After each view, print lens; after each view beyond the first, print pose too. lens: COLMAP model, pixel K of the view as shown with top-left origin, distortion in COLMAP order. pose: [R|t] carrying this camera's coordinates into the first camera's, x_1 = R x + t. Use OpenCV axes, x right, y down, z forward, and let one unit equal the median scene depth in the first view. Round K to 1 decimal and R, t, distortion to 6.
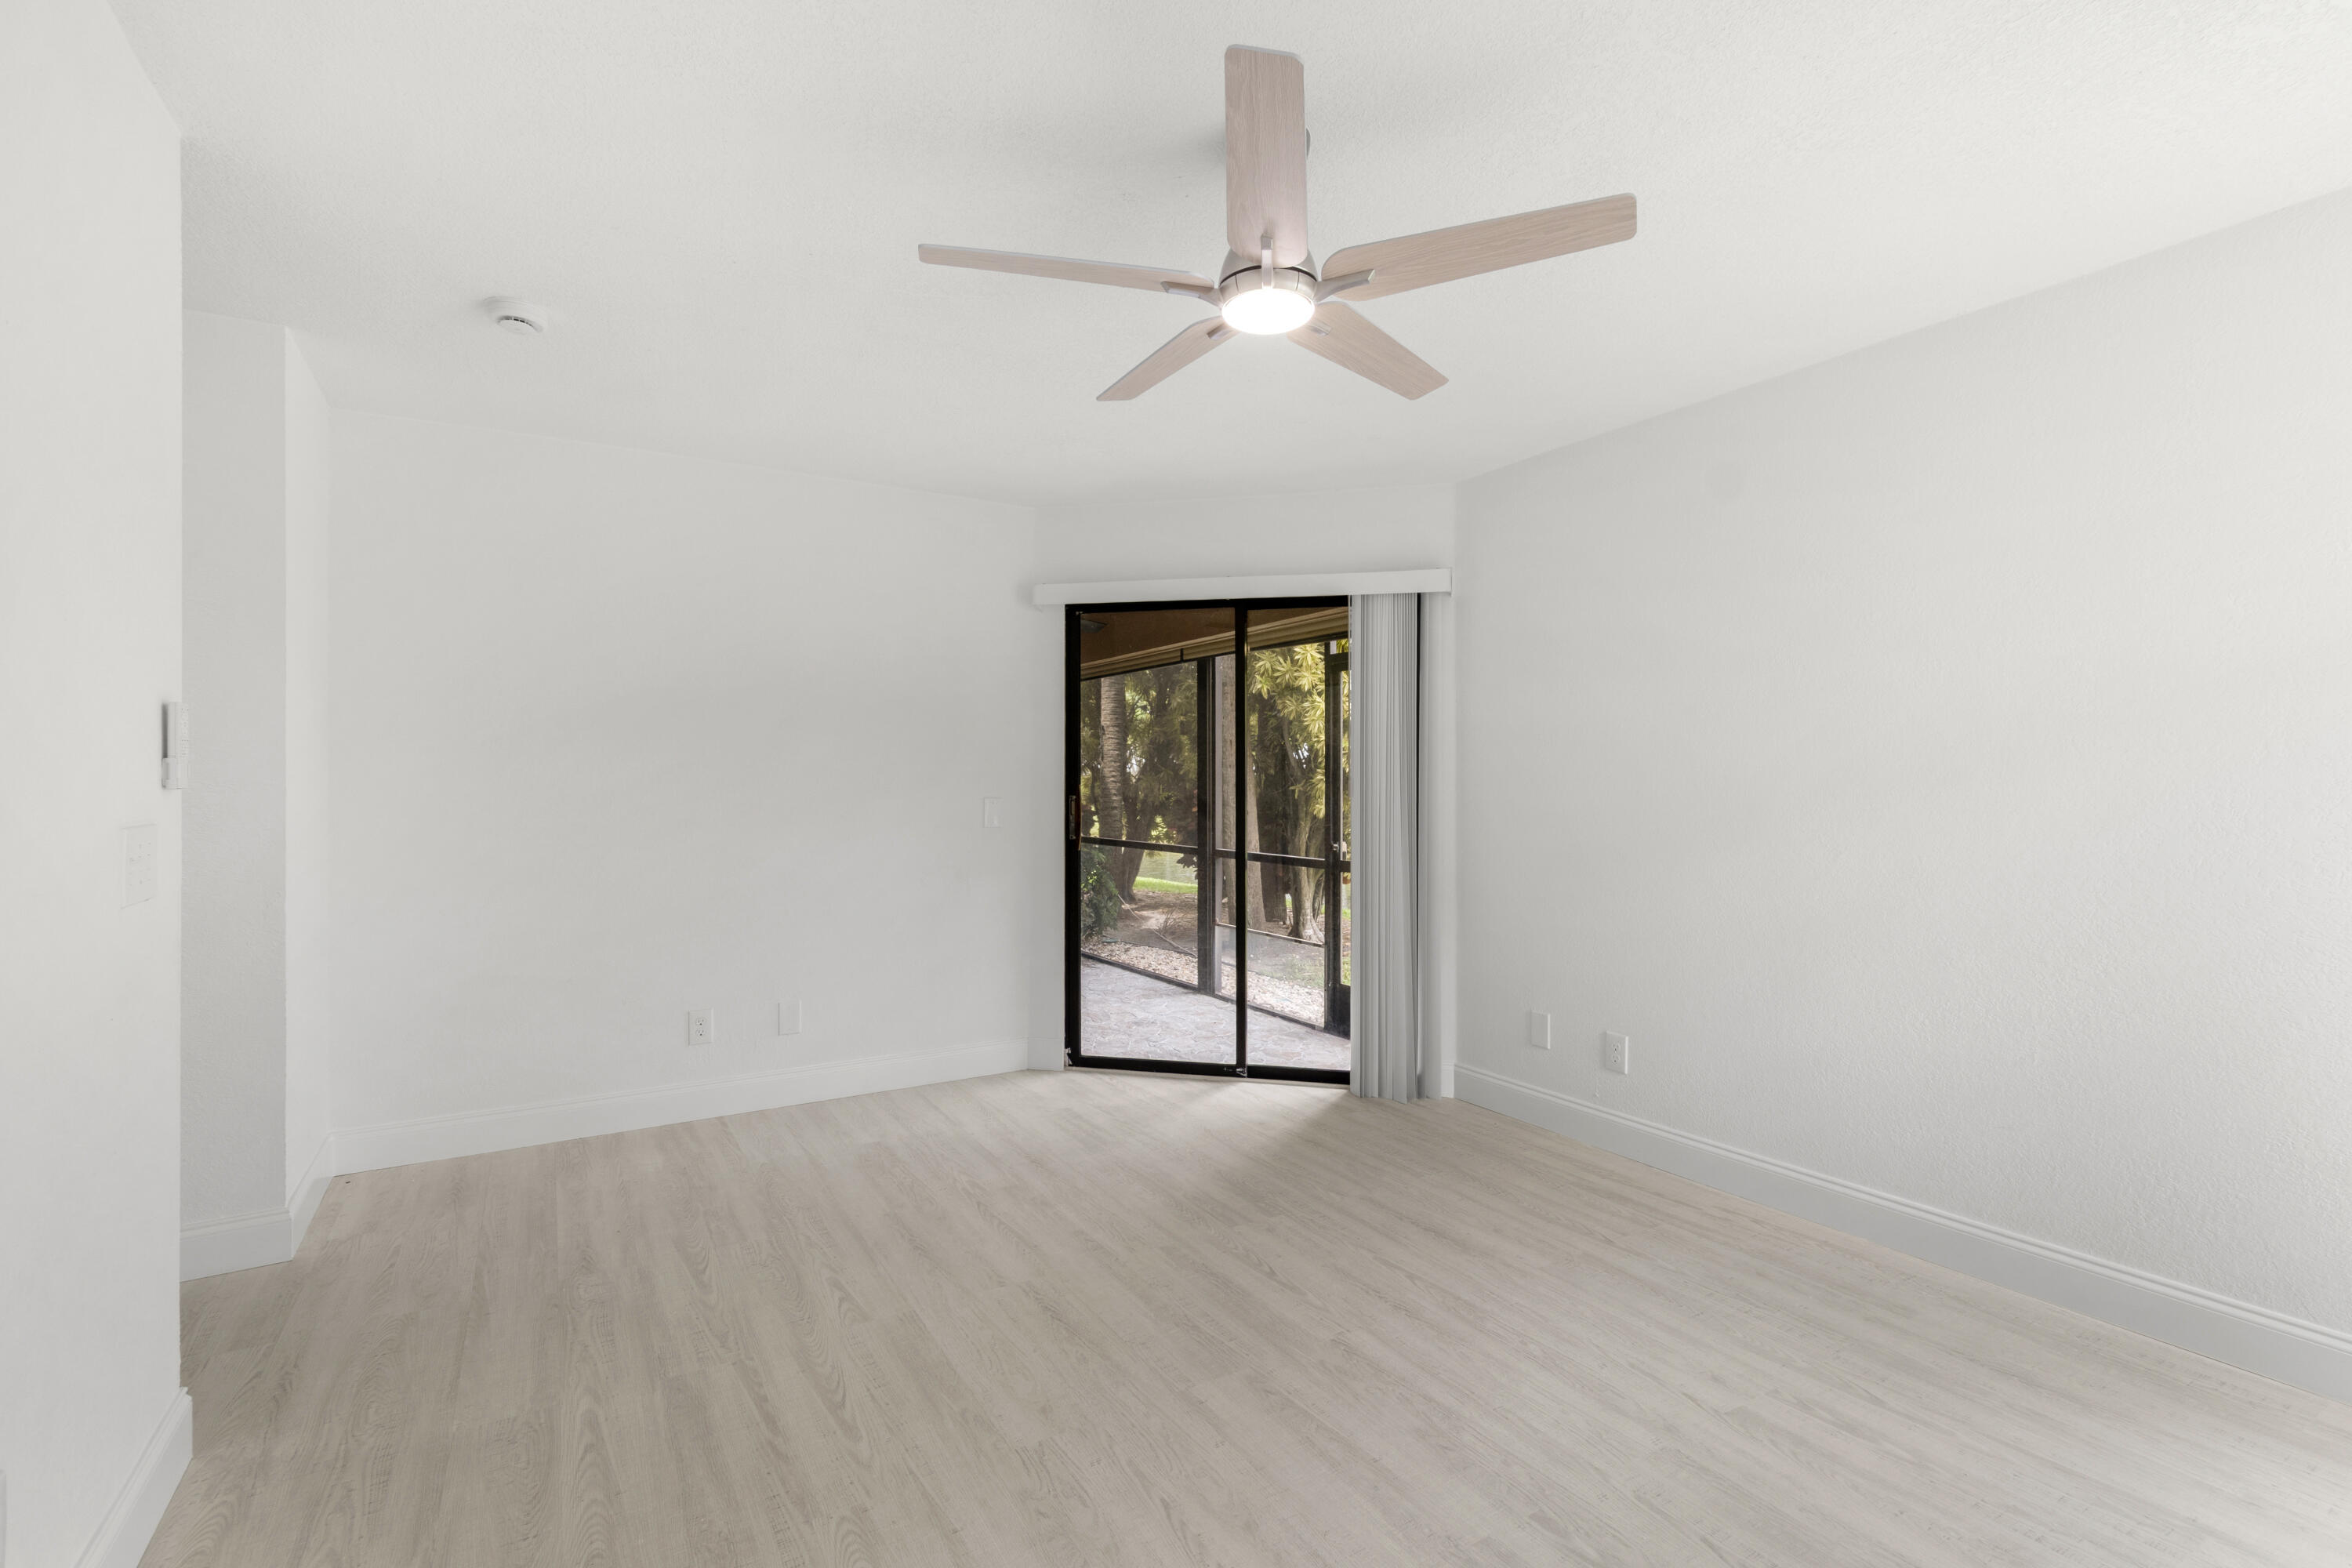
lens RADIAL K [[1048.4, 0, 1182.6], [0, 1048.4, 781.7], [0, 0, 1]] dist [0.002917, -0.000281]
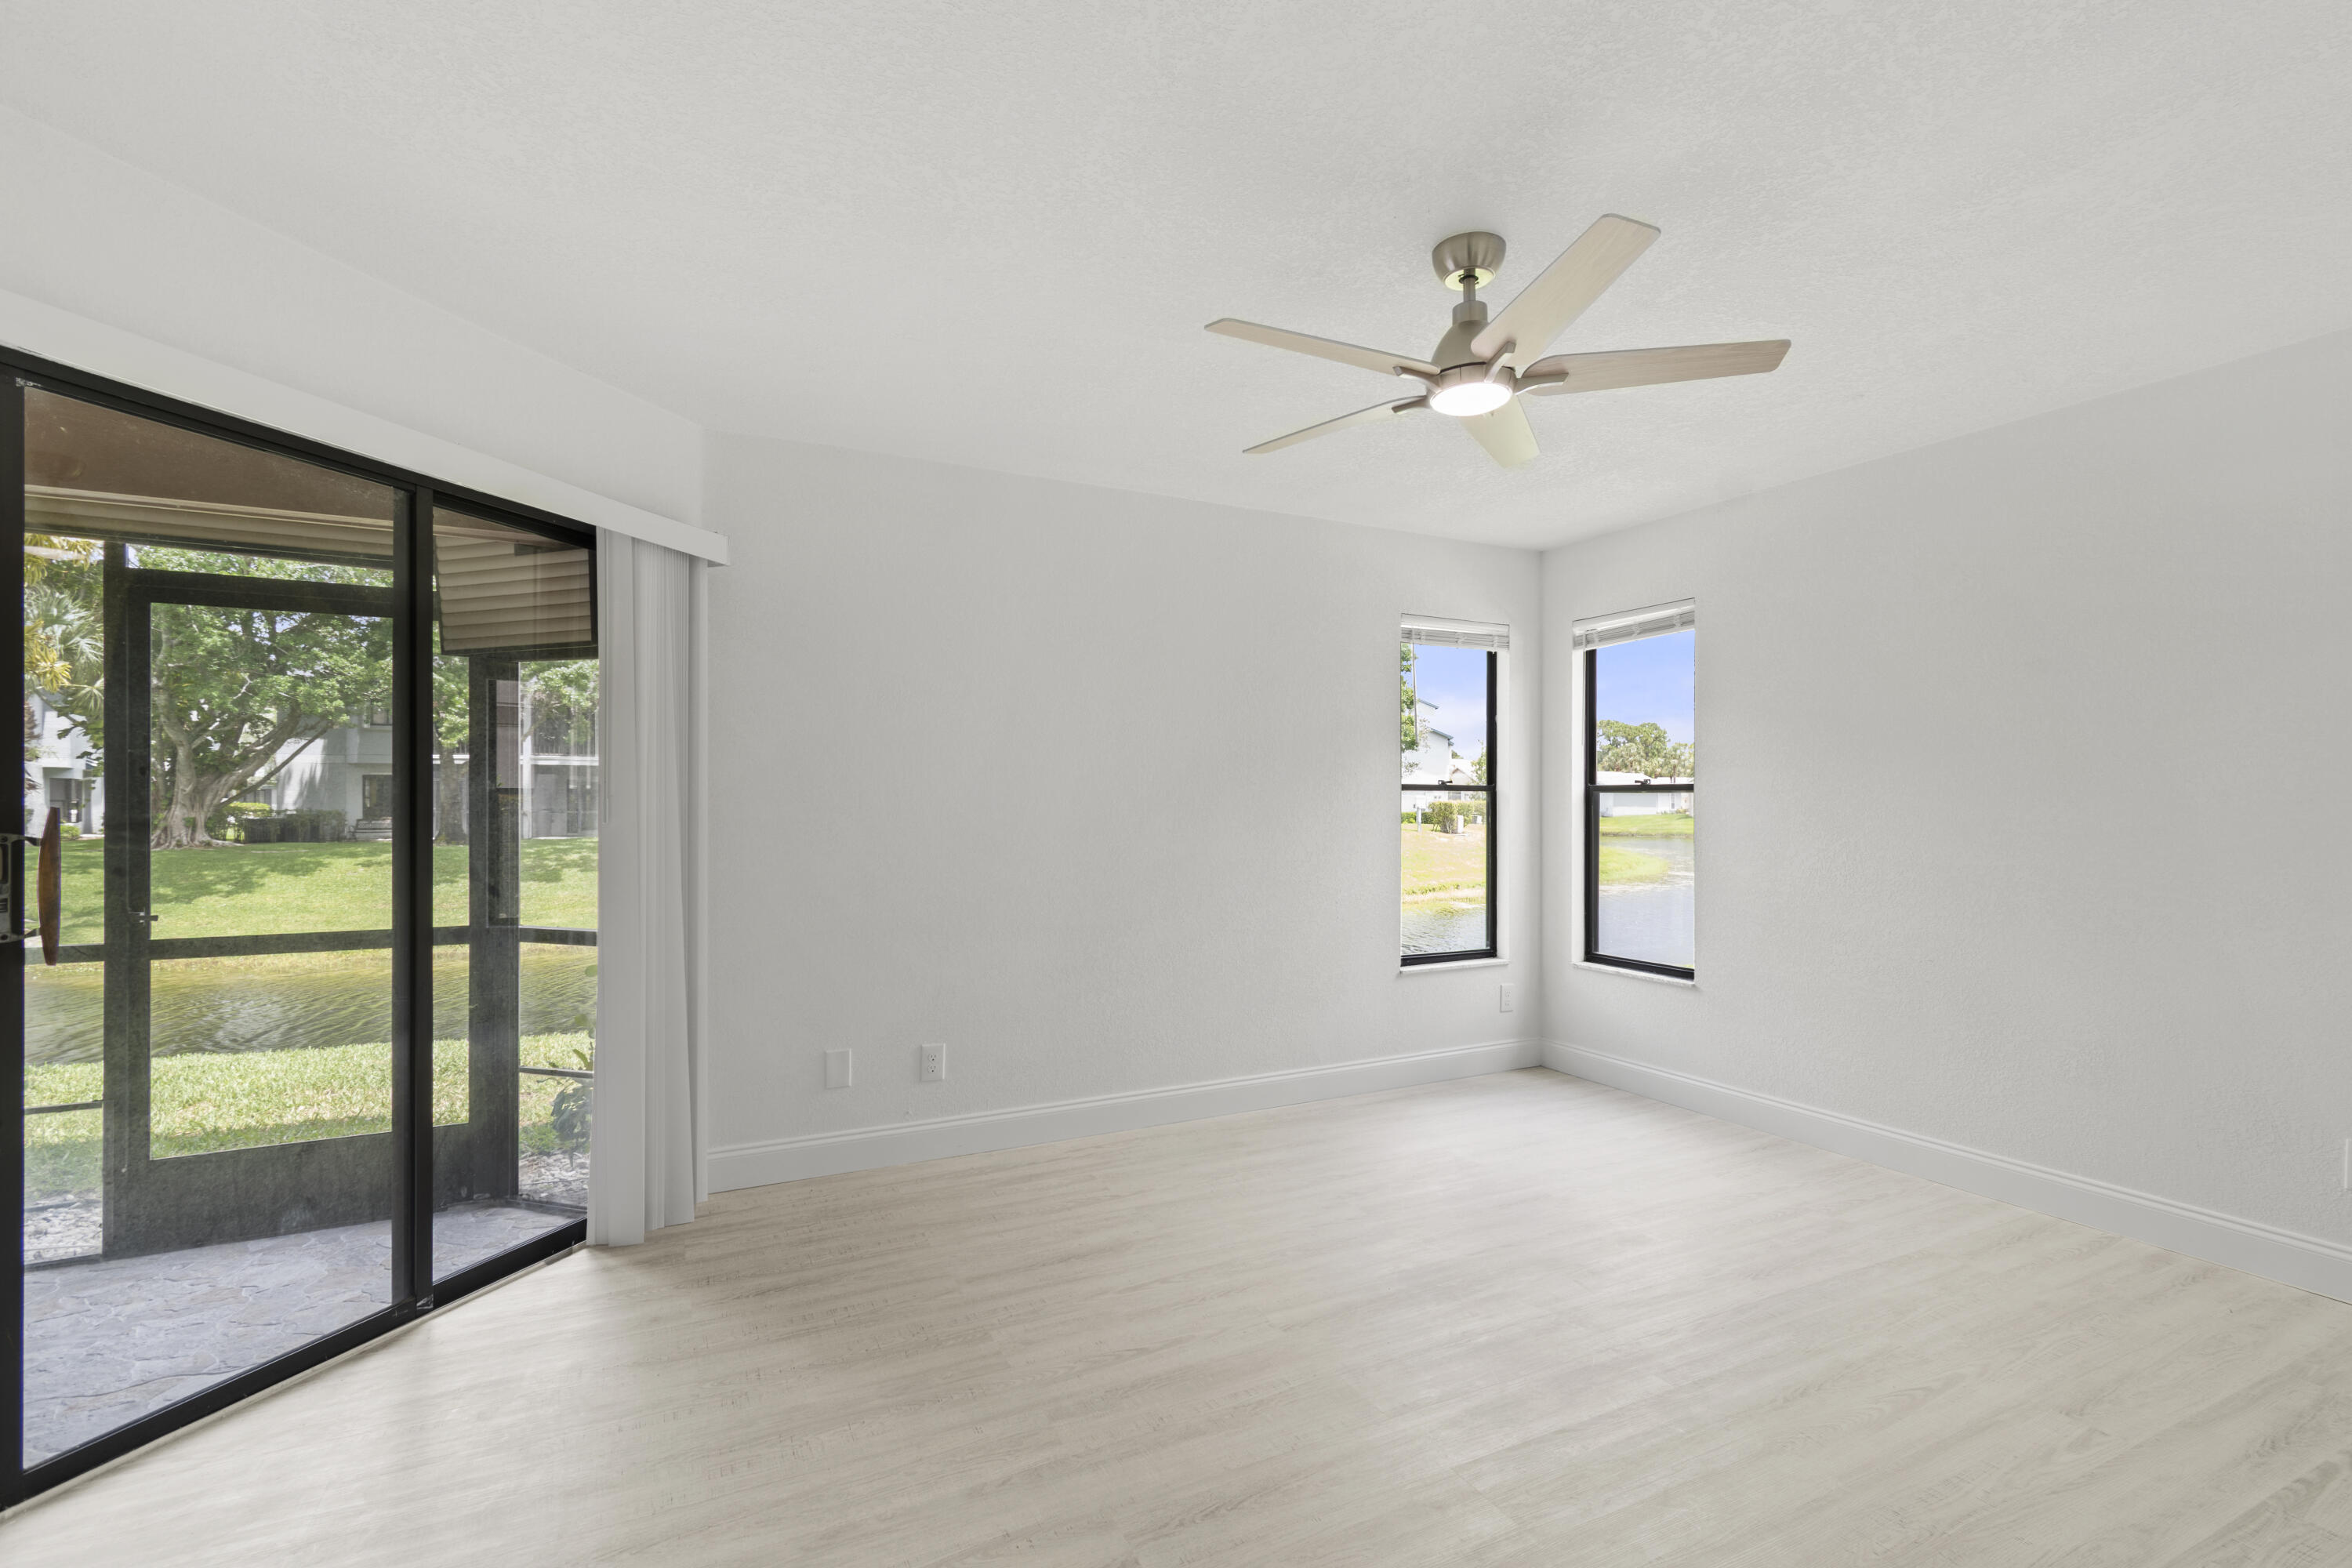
lens RADIAL K [[1061.6, 0, 1171.5], [0, 1061.6, 800.1], [0, 0, 1]] dist [-0.001712, -0.000341]
pose [[0.077427, 0.003930, 0.996990, -0.624565], [-0.001746, 0.999991, -0.003806, 0.001744], [-0.996997, -0.001446, 0.077433, 0.690572]]
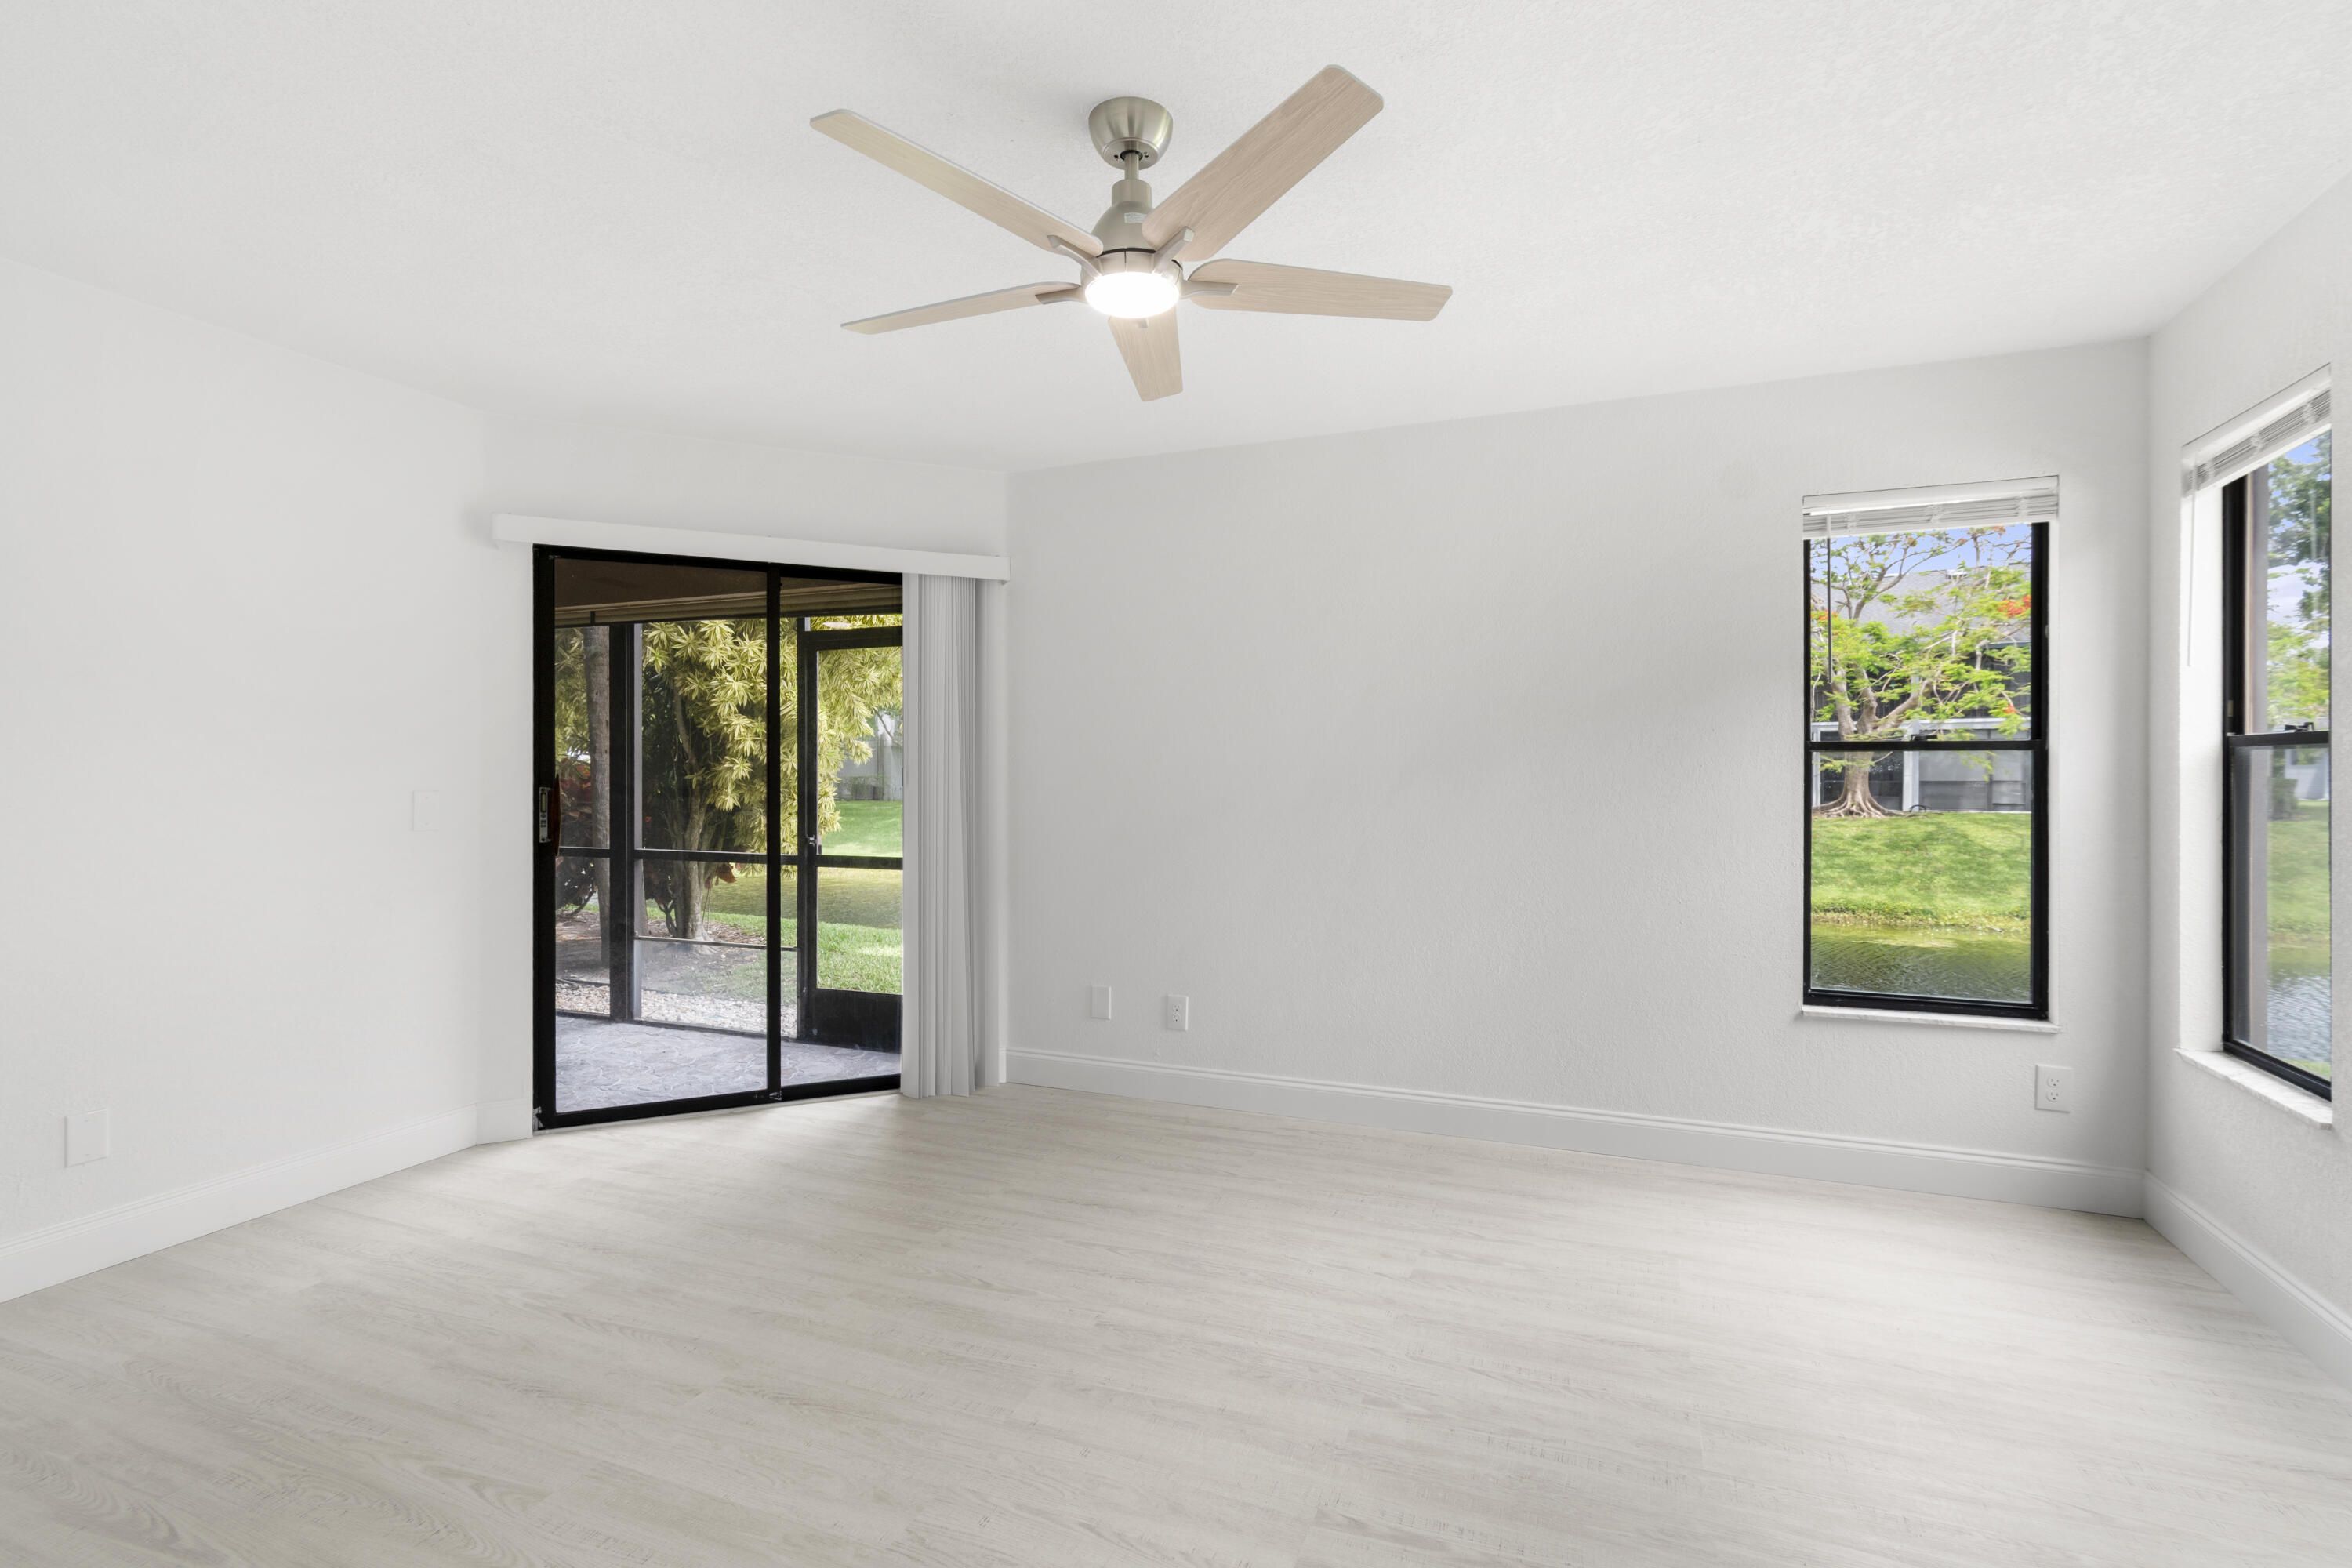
lens RADIAL K [[1074.8, 0, 1169.6], [0, 1074.8, 775.7], [0, 0, 1]] dist [0.001893, -0.000029]
pose [[0.801896, -0.003158, 0.597456, -0.278206], [0.000214, 0.999987, 0.004998, 0.000839], [-0.597464, -0.003880, 0.801886, 0.090266]]
